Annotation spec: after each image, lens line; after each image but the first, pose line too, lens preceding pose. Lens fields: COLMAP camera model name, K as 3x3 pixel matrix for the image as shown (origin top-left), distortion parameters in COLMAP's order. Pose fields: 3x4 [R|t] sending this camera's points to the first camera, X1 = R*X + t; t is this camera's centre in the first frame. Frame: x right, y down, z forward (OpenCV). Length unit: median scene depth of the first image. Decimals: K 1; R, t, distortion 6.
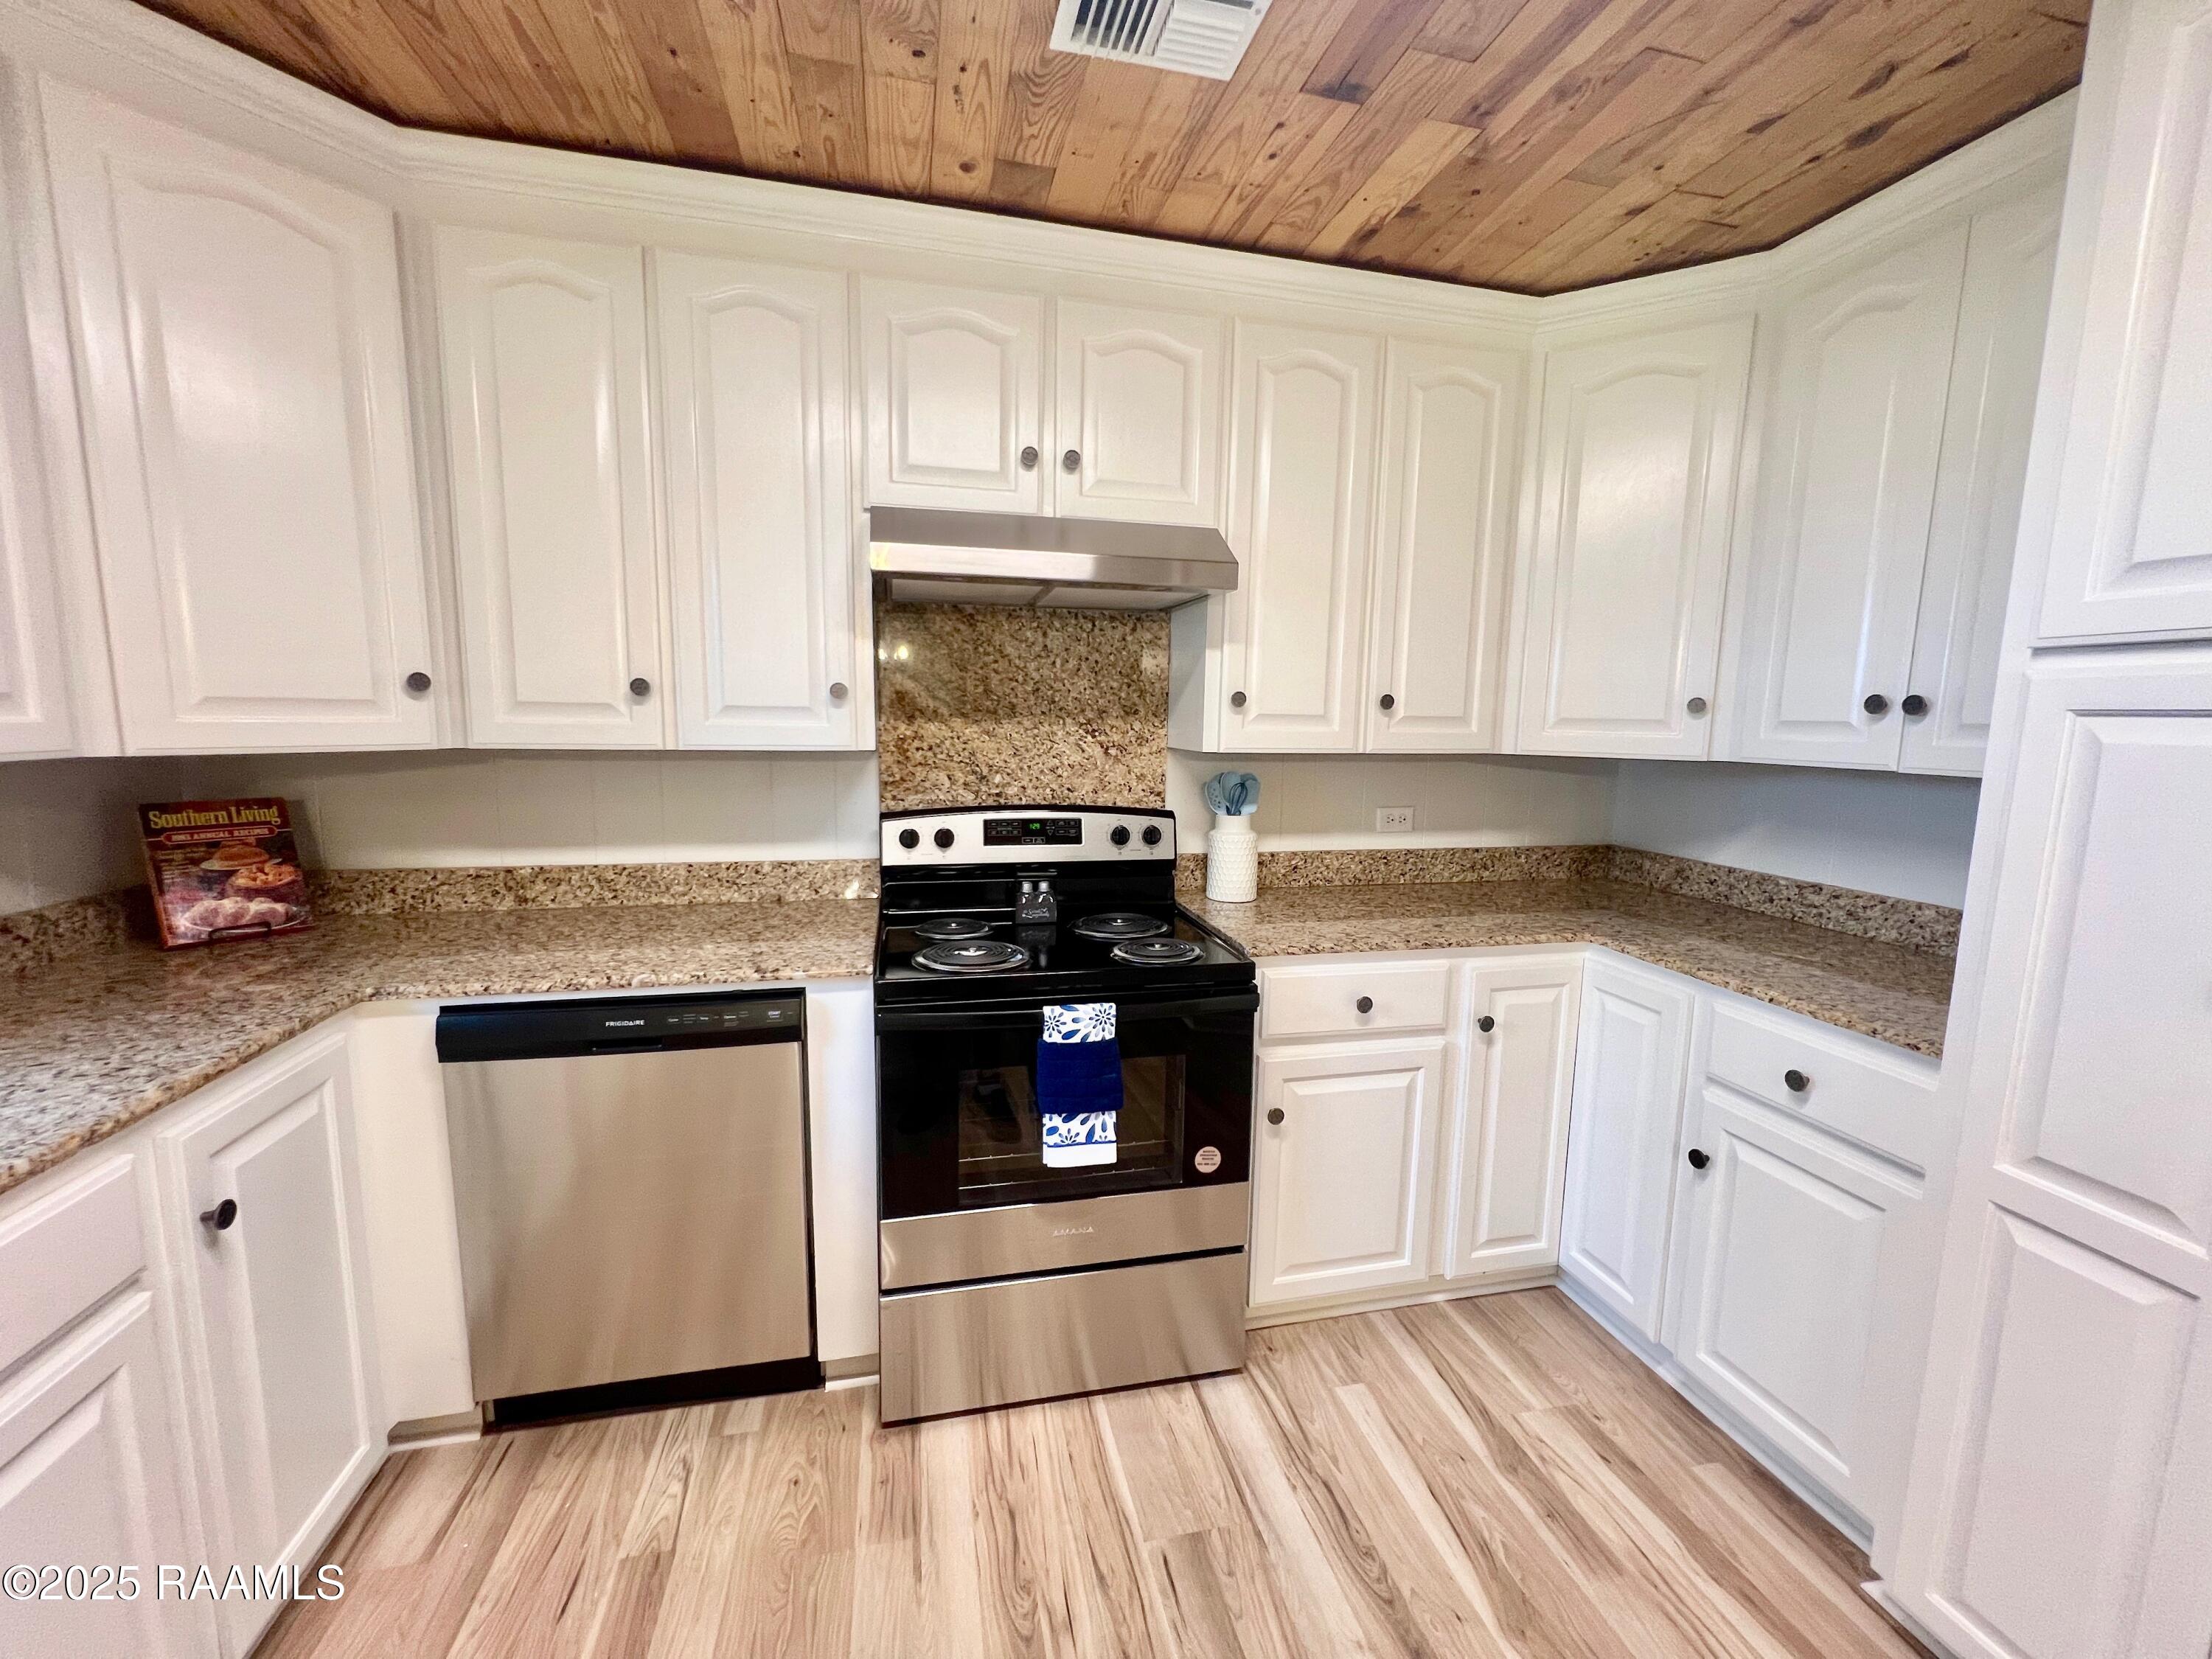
lens RADIAL K [[883.9, 0, 1107.8], [0, 883.9, 830.5], [0, 0, 1]] dist [-0.001990, 0.001171]
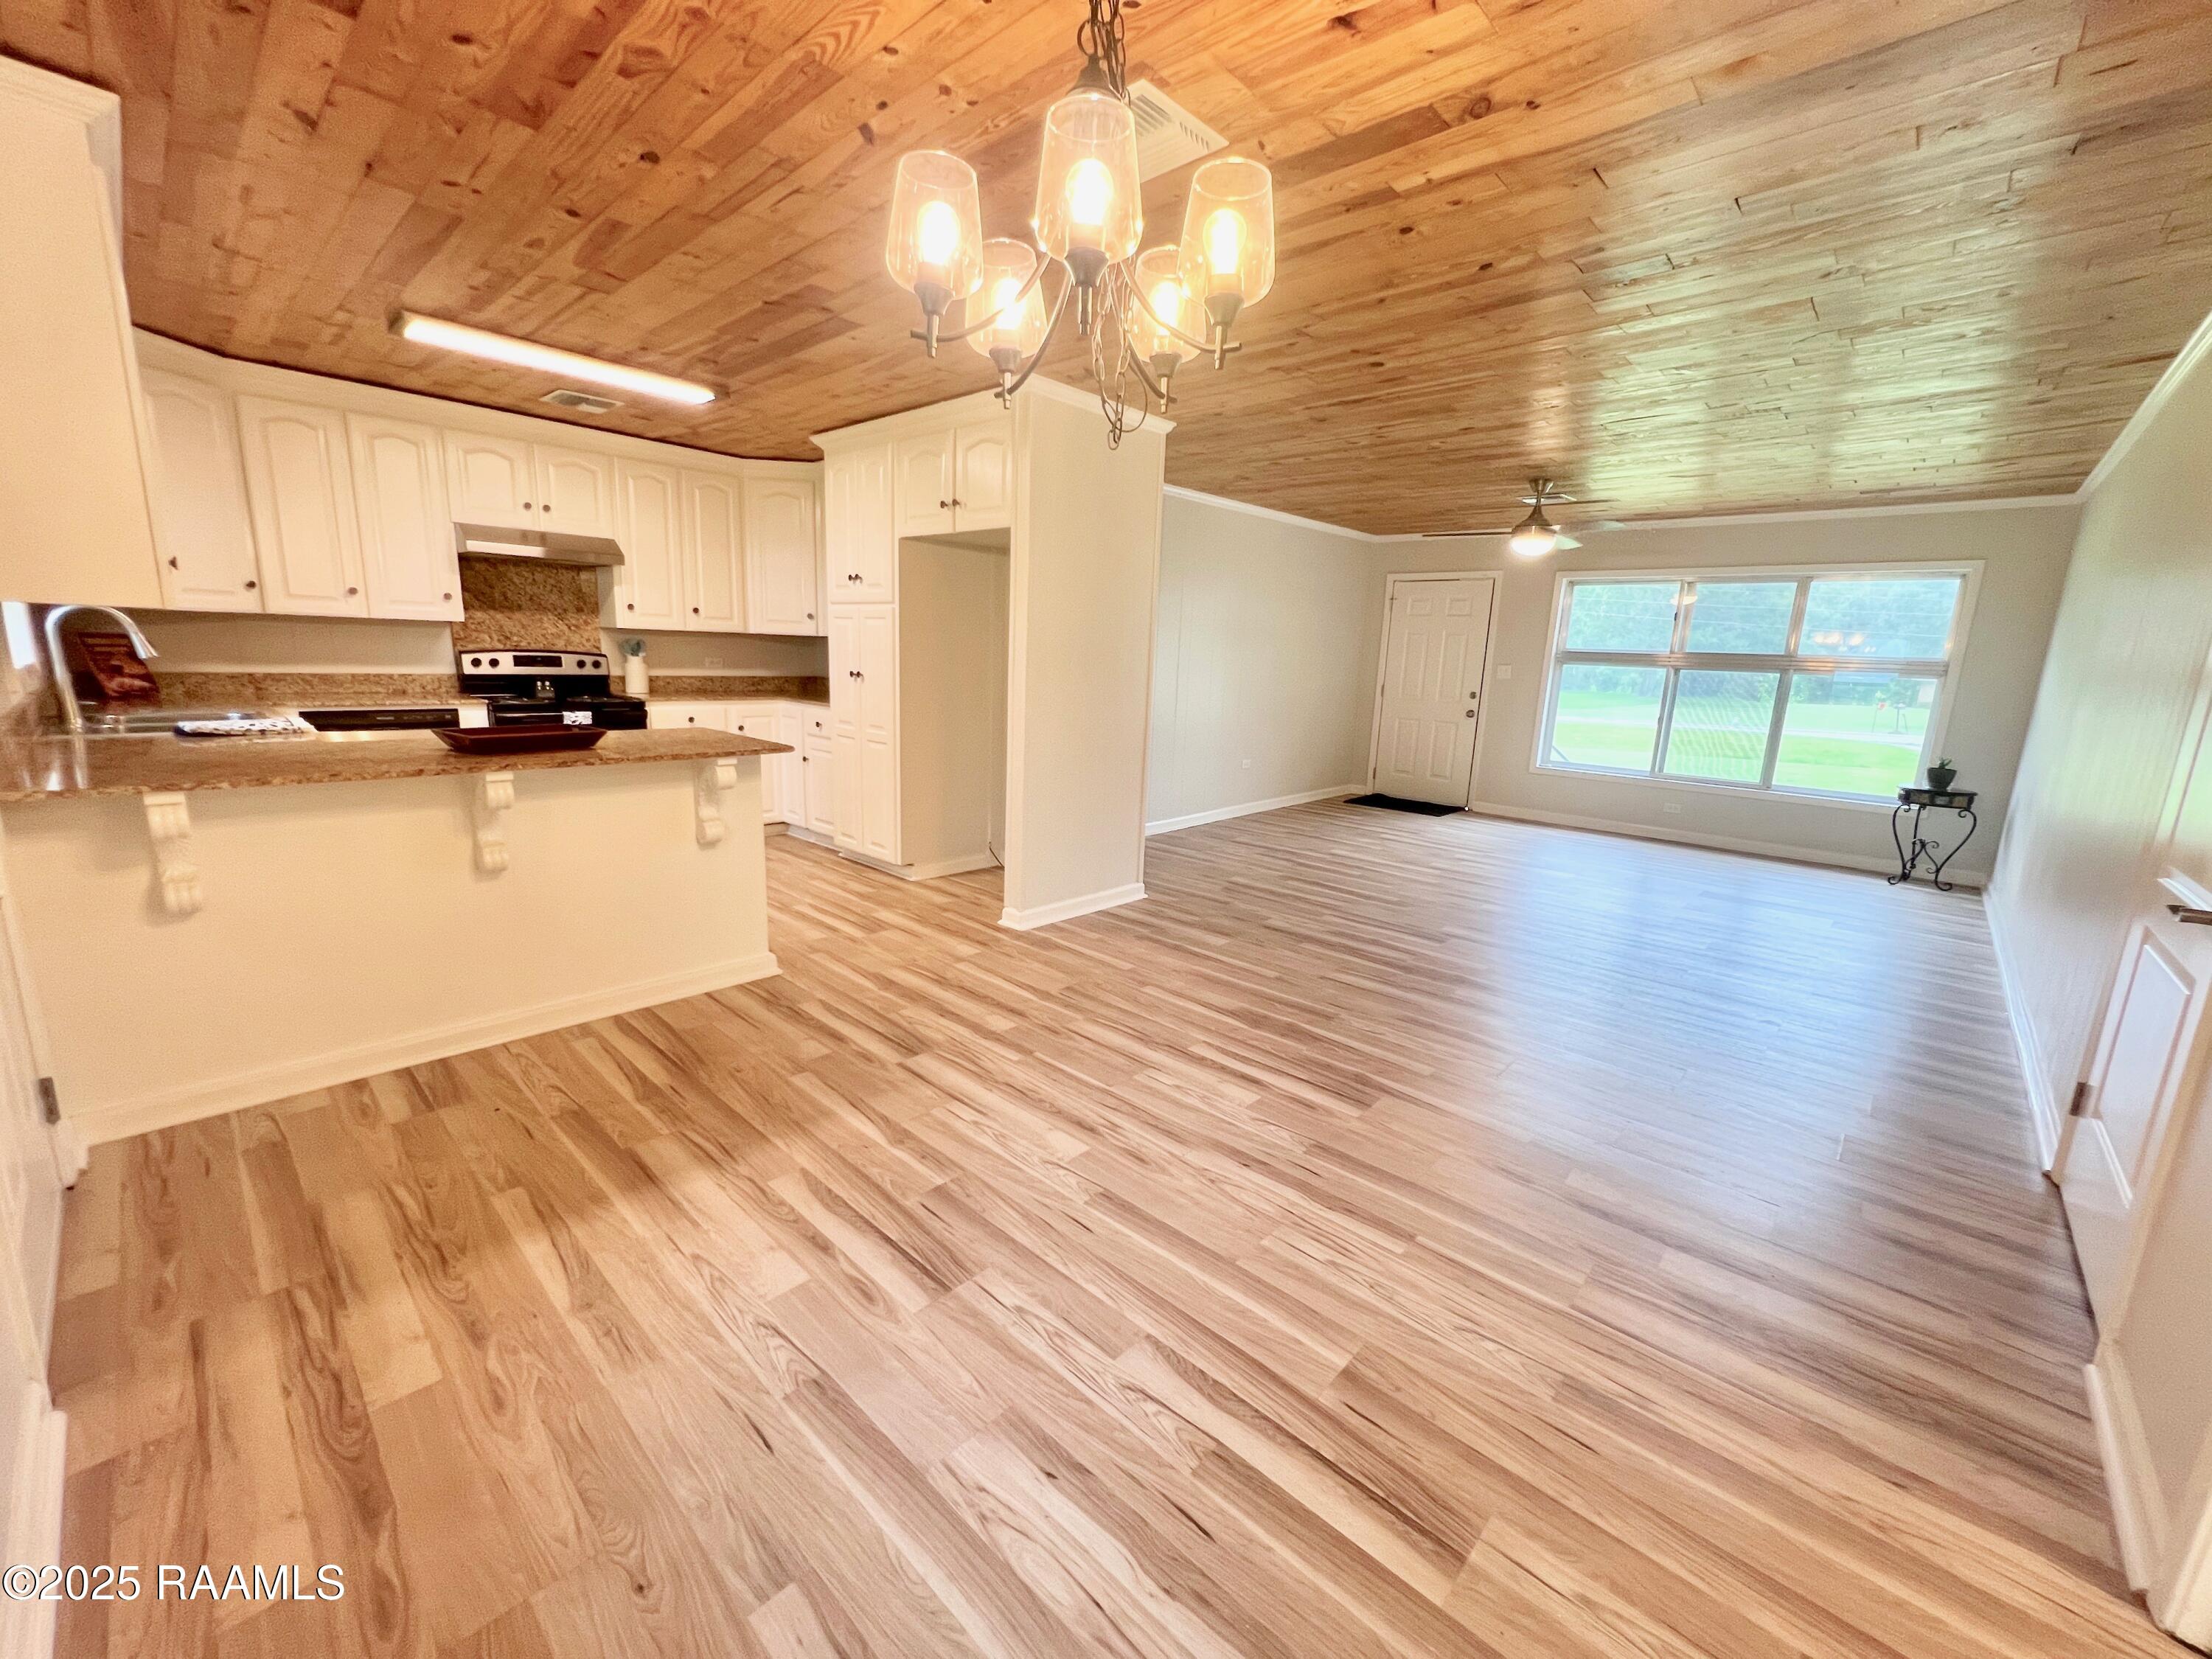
lens RADIAL K [[883.9, 0, 1107.8], [0, 883.9, 830.5], [0, 0, 1]] dist [-0.001990, 0.001171]
pose [[0.826288, -0.096339, 0.554948, -0.196192], [0.045852, 0.993499, 0.104200, 0.297693], [-0.561379, -0.060653, 0.825333, -1.964163]]
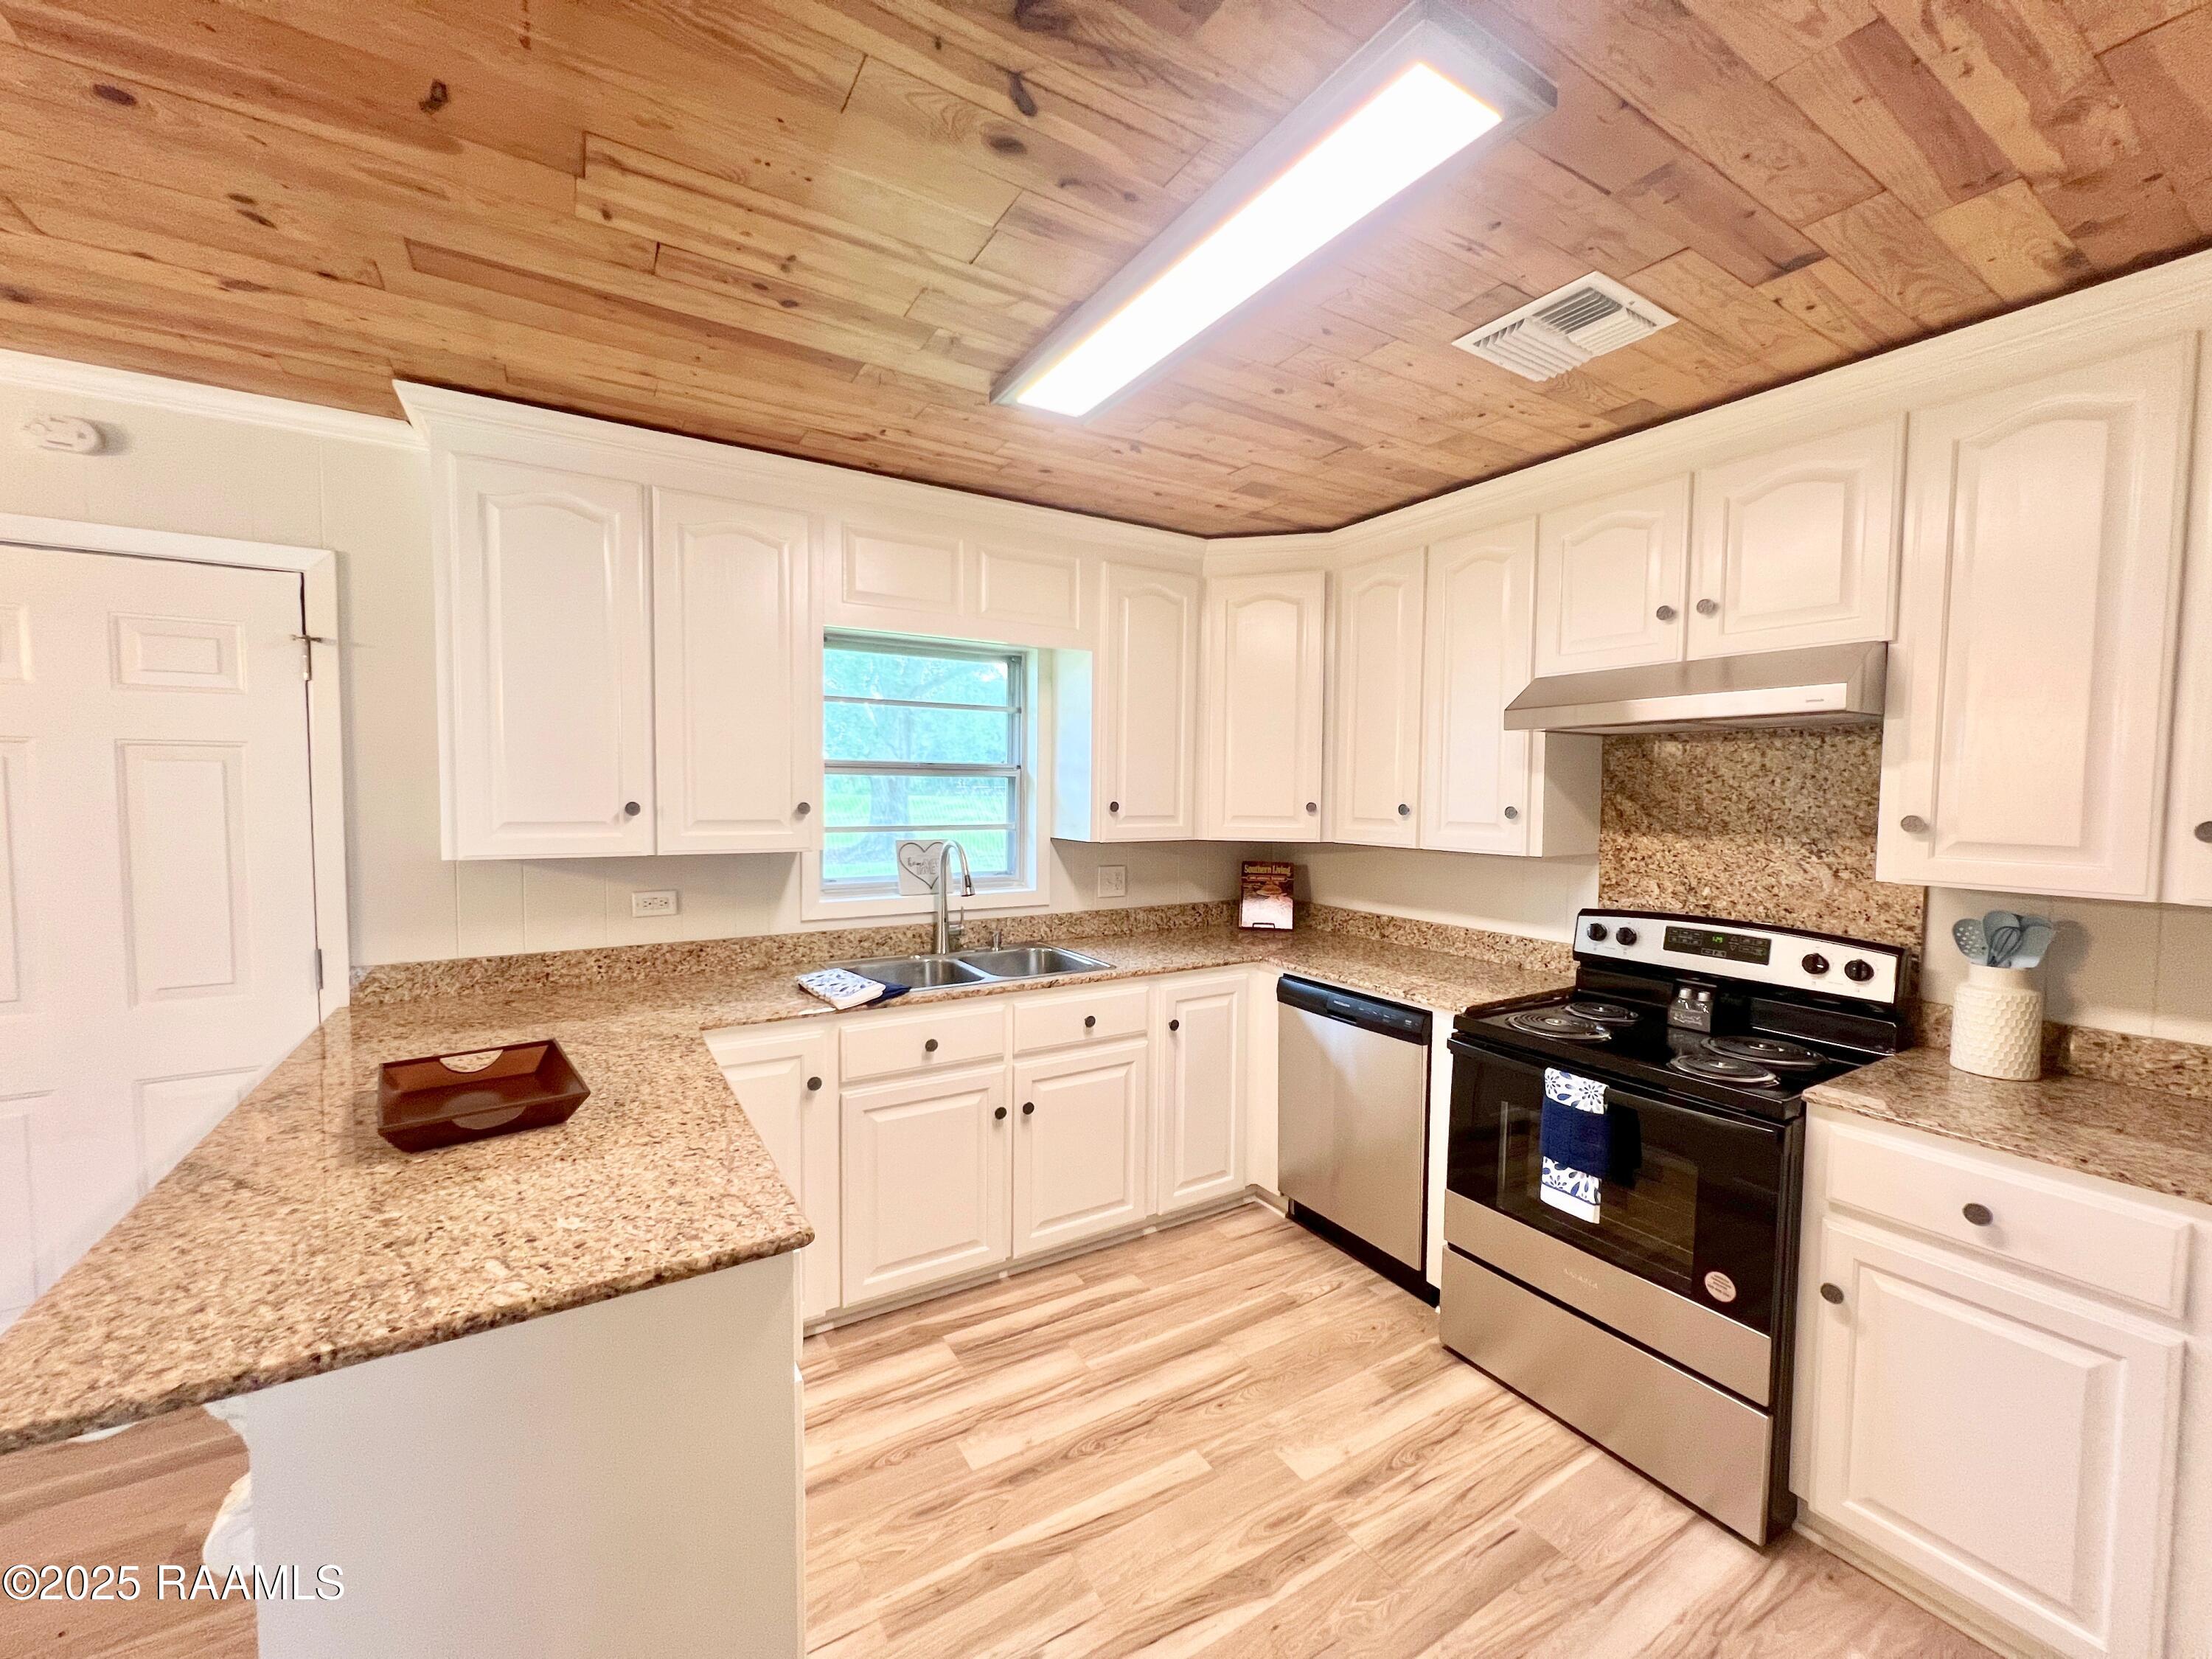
lens RADIAL K [[883.9, 0, 1107.8], [0, 883.9, 830.5], [0, 0, 1]] dist [-0.001990, 0.001171]
pose [[0.318759, 0.030952, -0.947330, 0.735044], [-0.125442, 0.992053, -0.009796, -0.035025], [0.939498, 0.121957, 0.320108, -0.021598]]
